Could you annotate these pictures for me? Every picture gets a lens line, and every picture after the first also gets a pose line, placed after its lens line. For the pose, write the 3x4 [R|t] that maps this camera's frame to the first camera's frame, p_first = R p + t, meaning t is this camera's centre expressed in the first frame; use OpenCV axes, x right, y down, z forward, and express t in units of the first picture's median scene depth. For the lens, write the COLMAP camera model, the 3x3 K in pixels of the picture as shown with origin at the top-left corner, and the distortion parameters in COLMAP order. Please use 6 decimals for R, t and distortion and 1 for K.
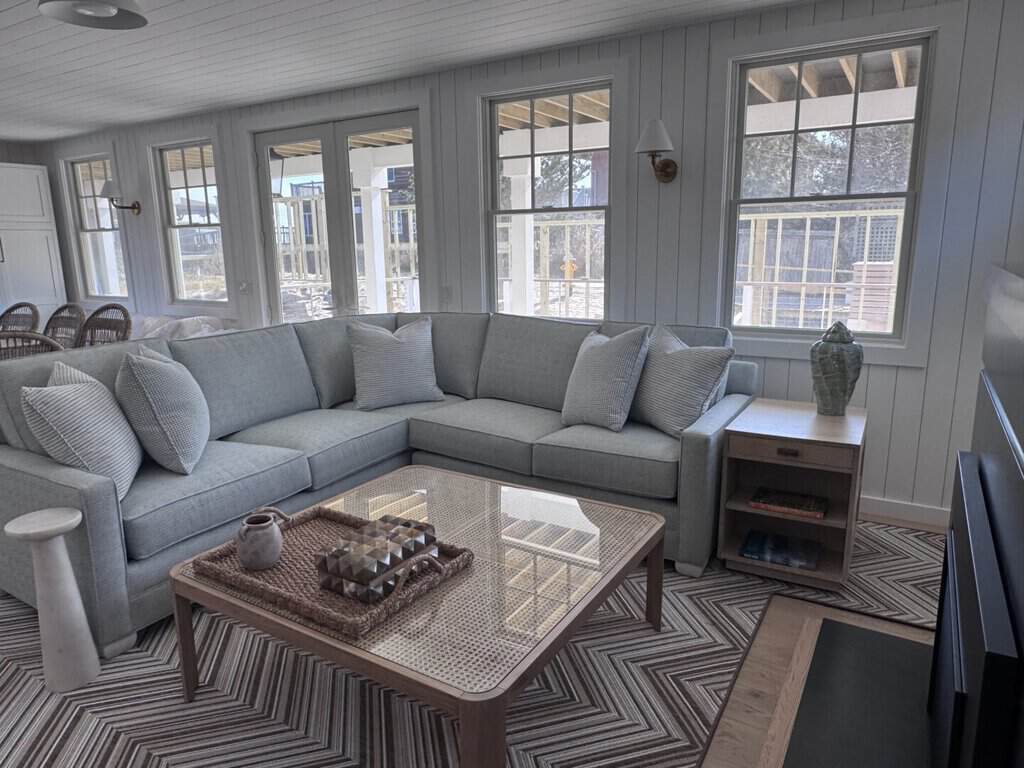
lens RADIAL K [[673.2, 0, 511.4], [0, 673.2, 378.4], [0, 0, 1]] dist [0.003426, -0.001190]
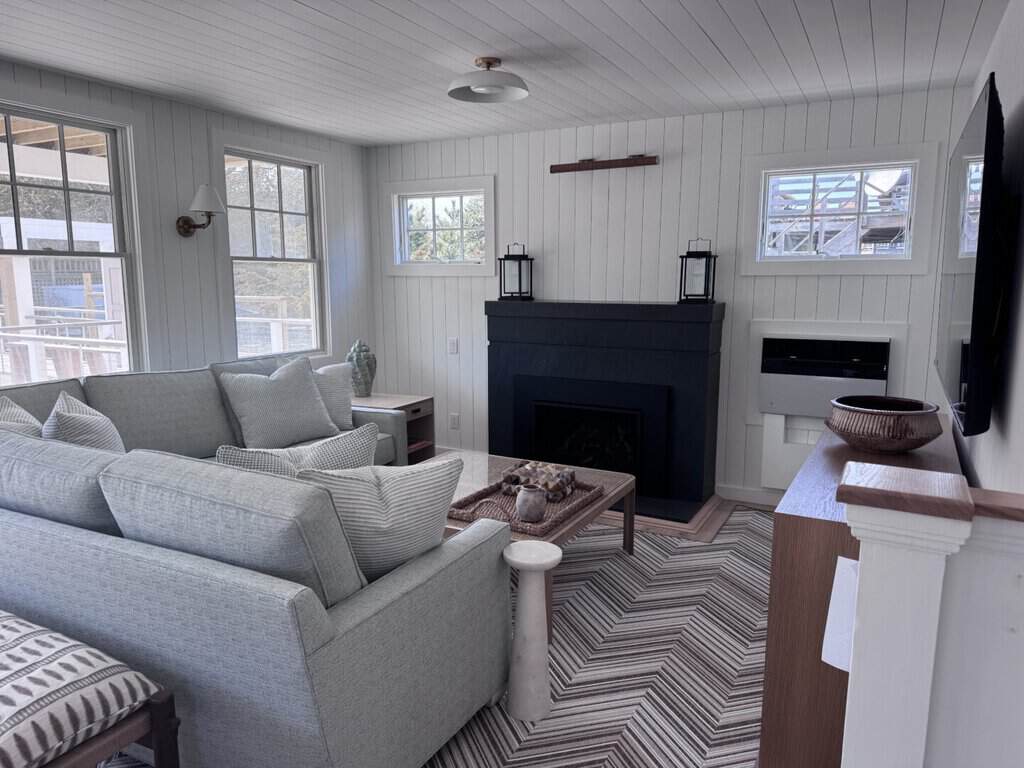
lens RADIAL K [[696.6, 0, 507.6], [0, 696.6, 393.2], [0, 0, 1]] dist [0.006974, 0.001180]
pose [[-0.042509, -0.138433, 0.989459, -1.074762], [0.203755, 0.968339, 0.144232, -0.112944], [-0.978099, 0.207739, -0.012957, 0.626177]]
